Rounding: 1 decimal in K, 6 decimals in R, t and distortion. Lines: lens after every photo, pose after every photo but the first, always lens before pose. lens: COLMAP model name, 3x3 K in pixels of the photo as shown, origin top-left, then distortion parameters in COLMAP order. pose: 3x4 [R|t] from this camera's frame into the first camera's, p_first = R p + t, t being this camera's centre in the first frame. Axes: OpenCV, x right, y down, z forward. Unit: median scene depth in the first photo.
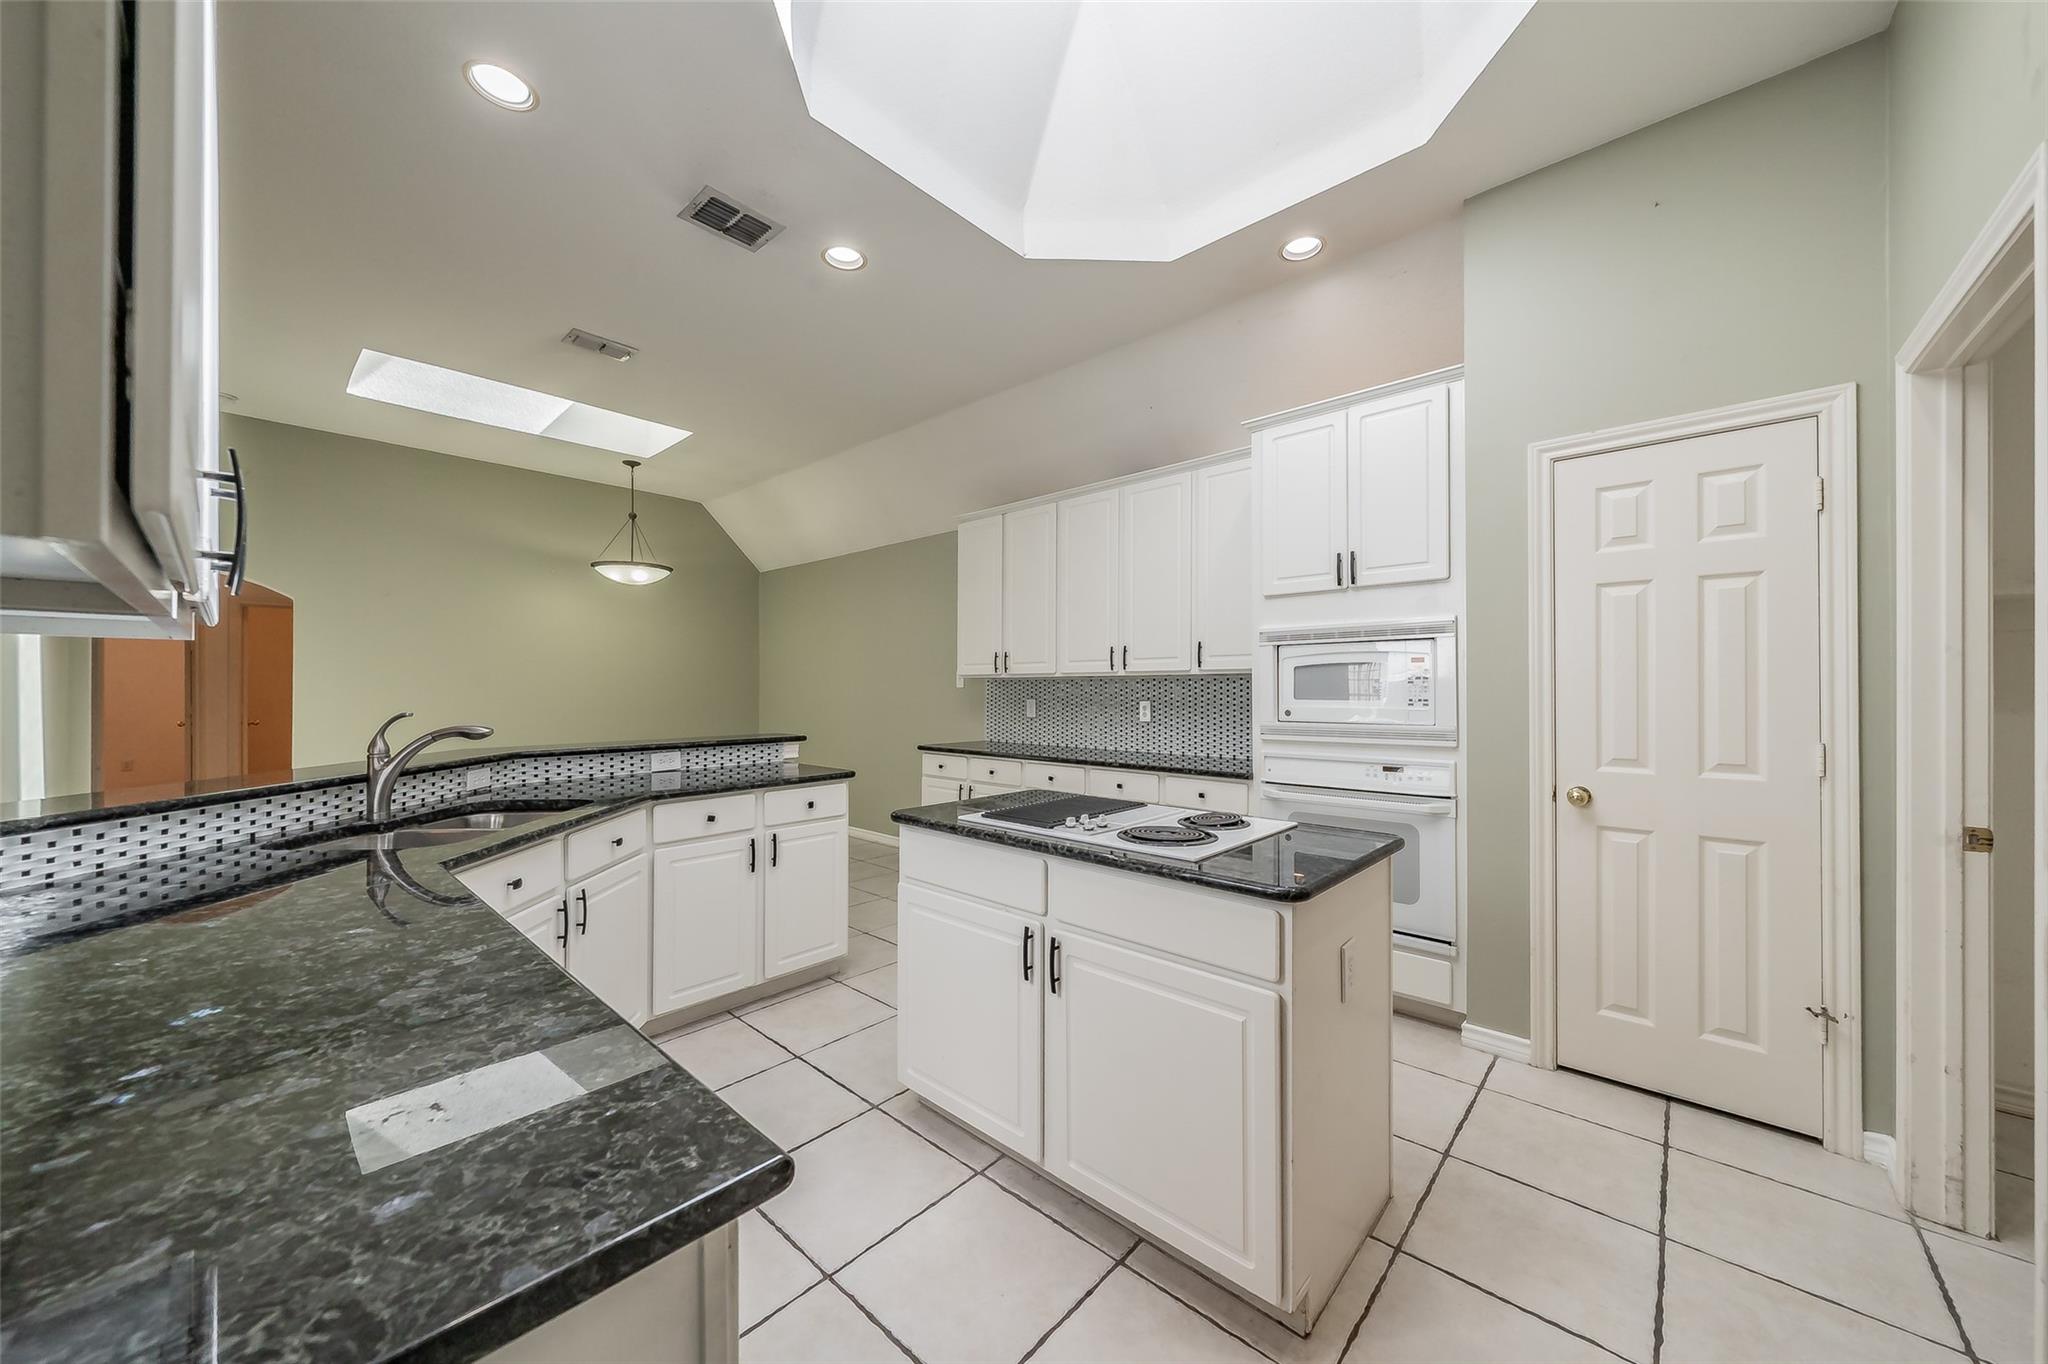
lens RADIAL K [[725.4, 0, 1024.0], [0, 725.4, 682.0], [0, 0, 1]] dist [-0.000412, -0.000036]
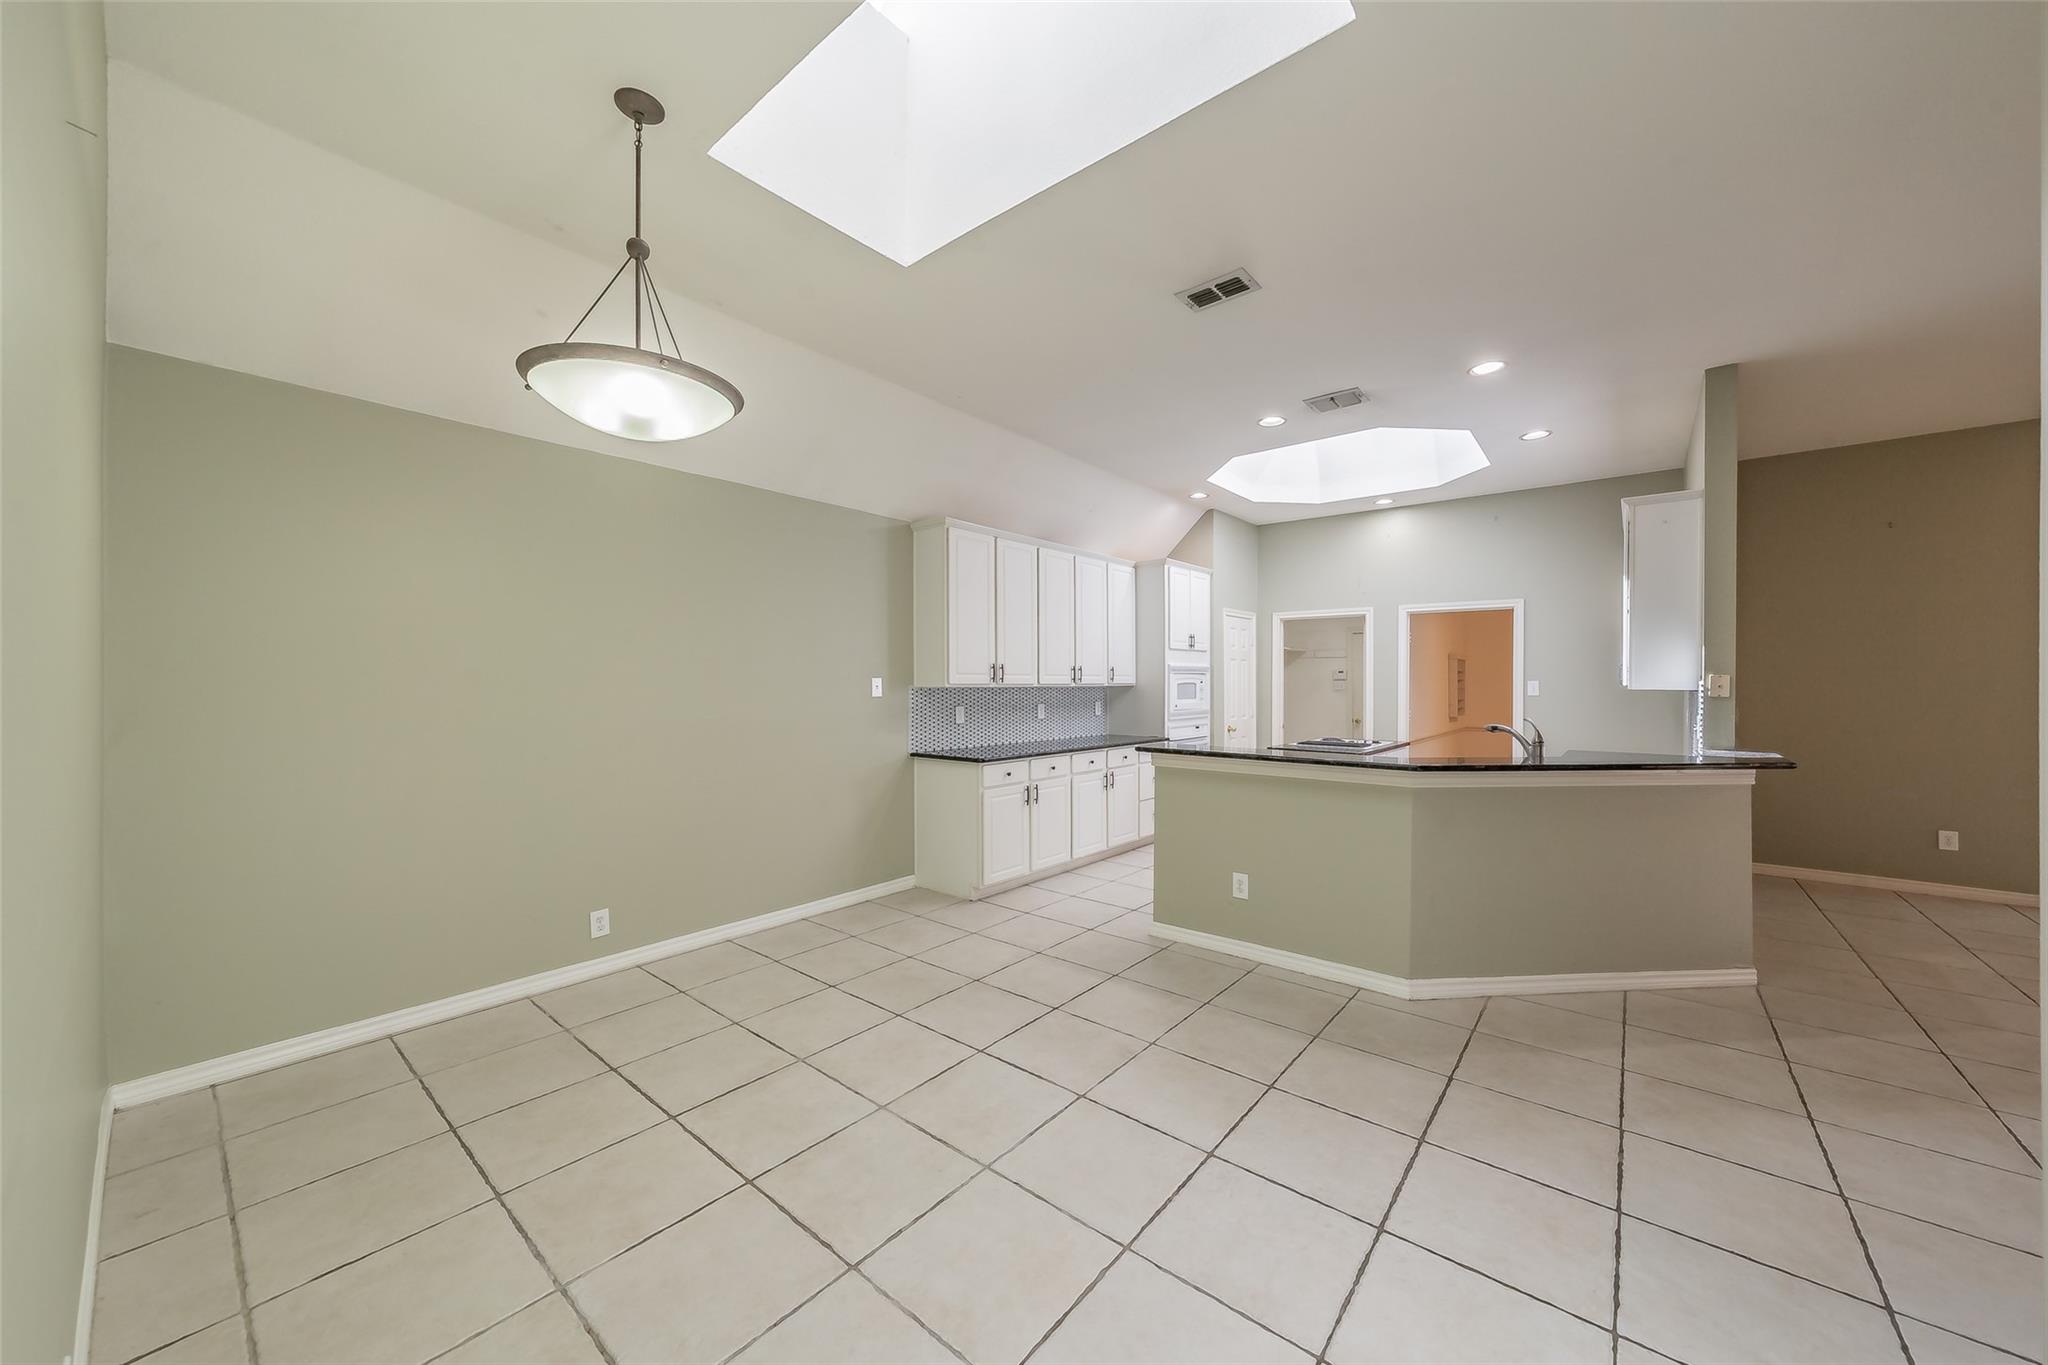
lens RADIAL K [[727.5, 0, 1021.9], [0, 727.5, 676.8], [0, 0, 1]] dist [-0.000578, -0.000127]
pose [[-0.039008, 0.008474, 0.999203, -1.303655], [-0.009421, 0.999916, -0.008847, -0.014516], [-0.999194, -0.009759, -0.038925, 1.166749]]
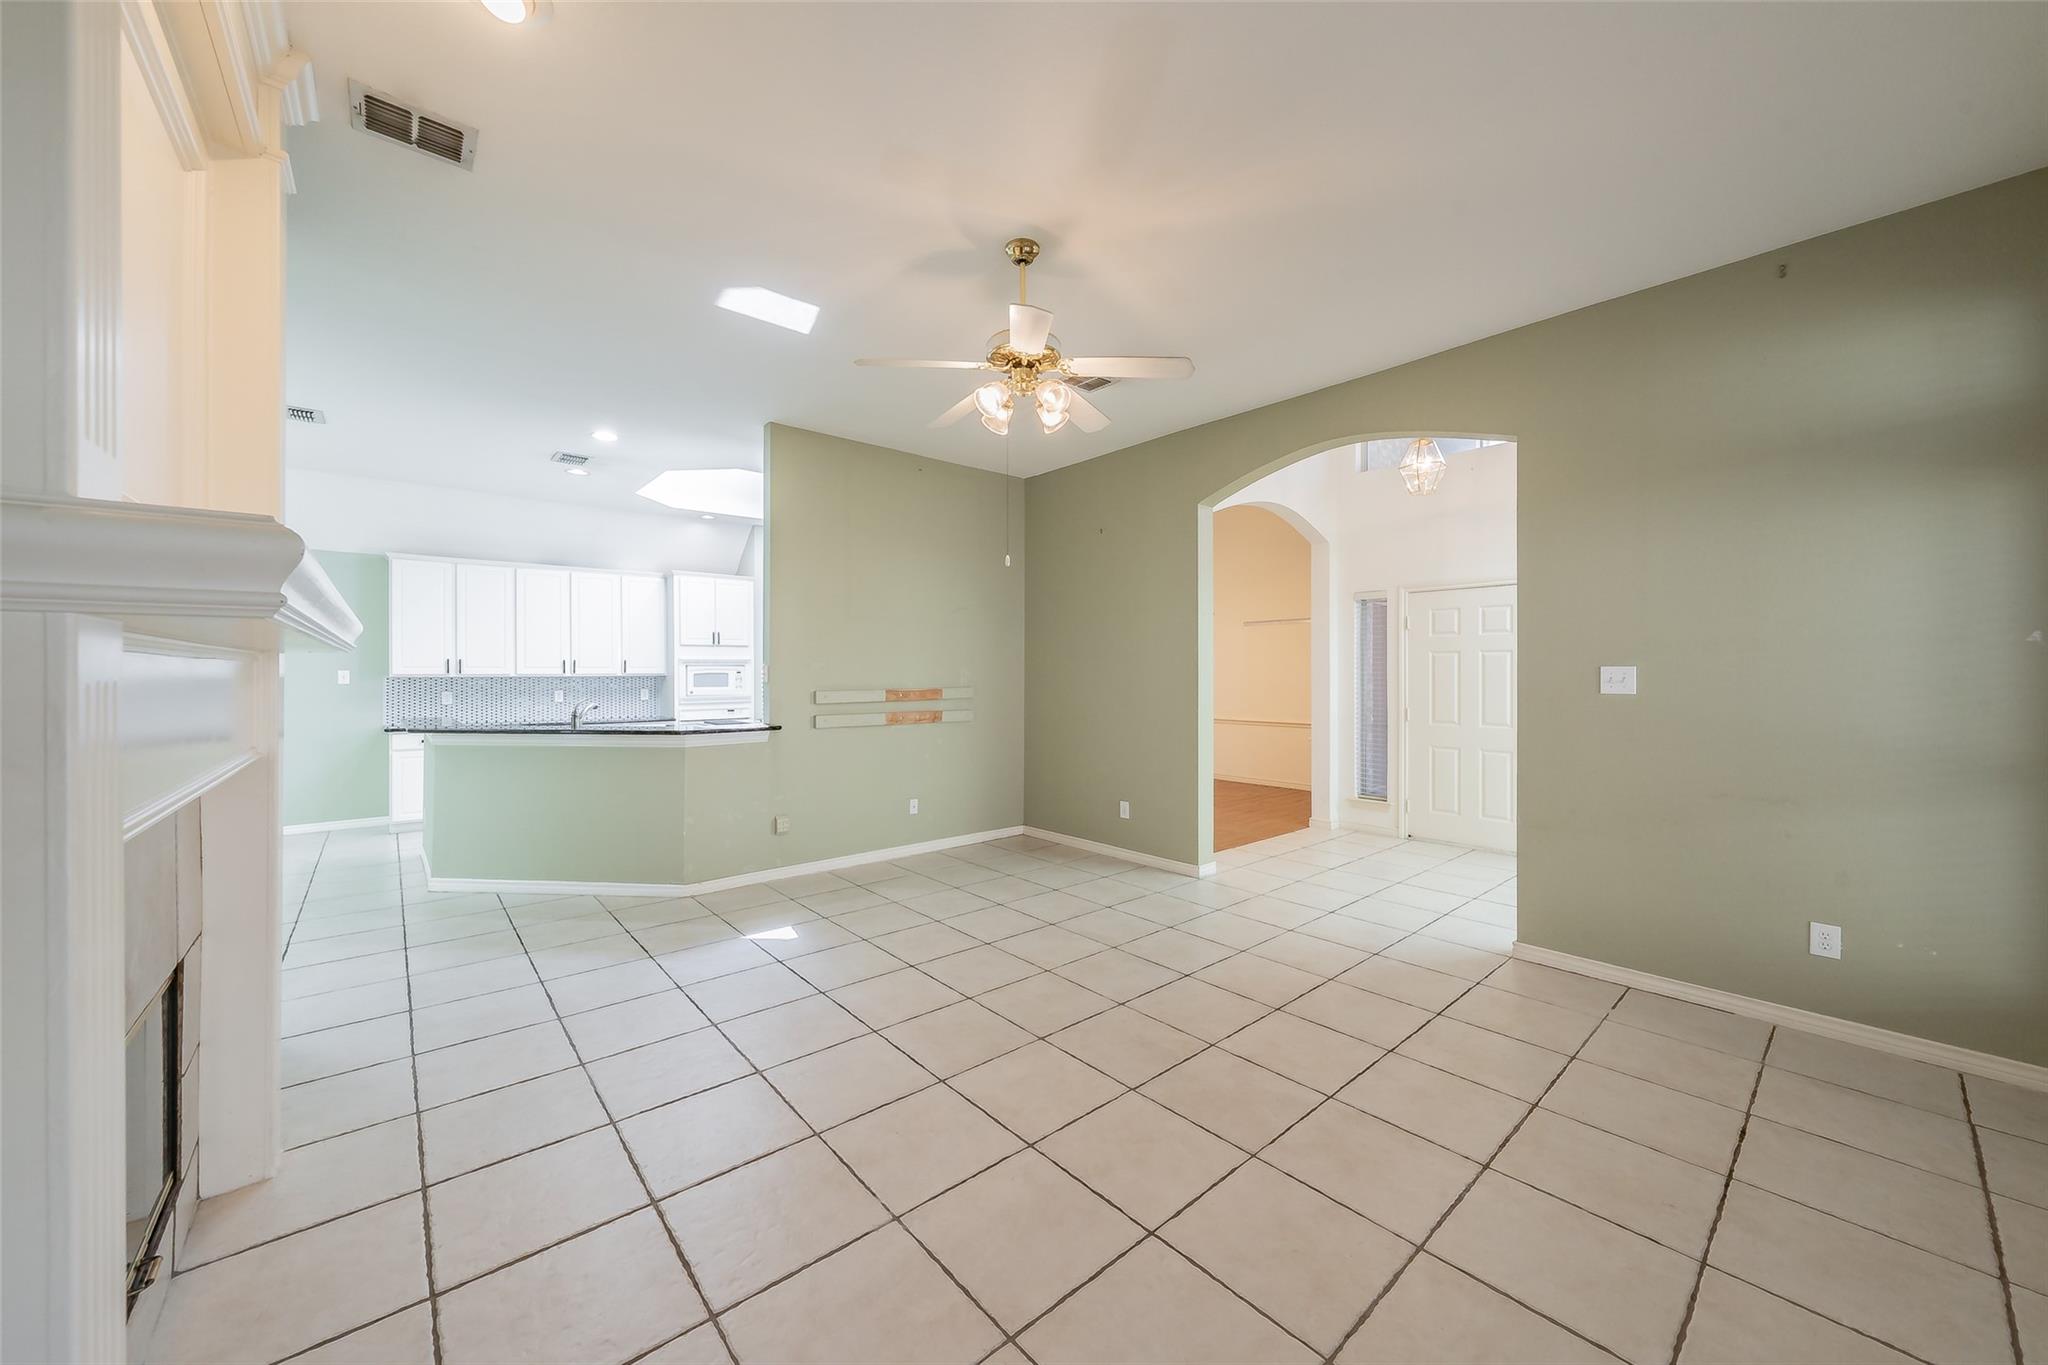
lens RADIAL K [[754.7, 0, 1084.3], [0, 754.7, 679.4], [0, 0, 1]] dist [-0.026771, -0.000015]
pose [[0.133285, -0.003615, 0.991071, -1.550477], [-0.003980, 0.999983, 0.004183, -0.014425], [-0.991070, -0.004502, 0.133269, -0.527757]]
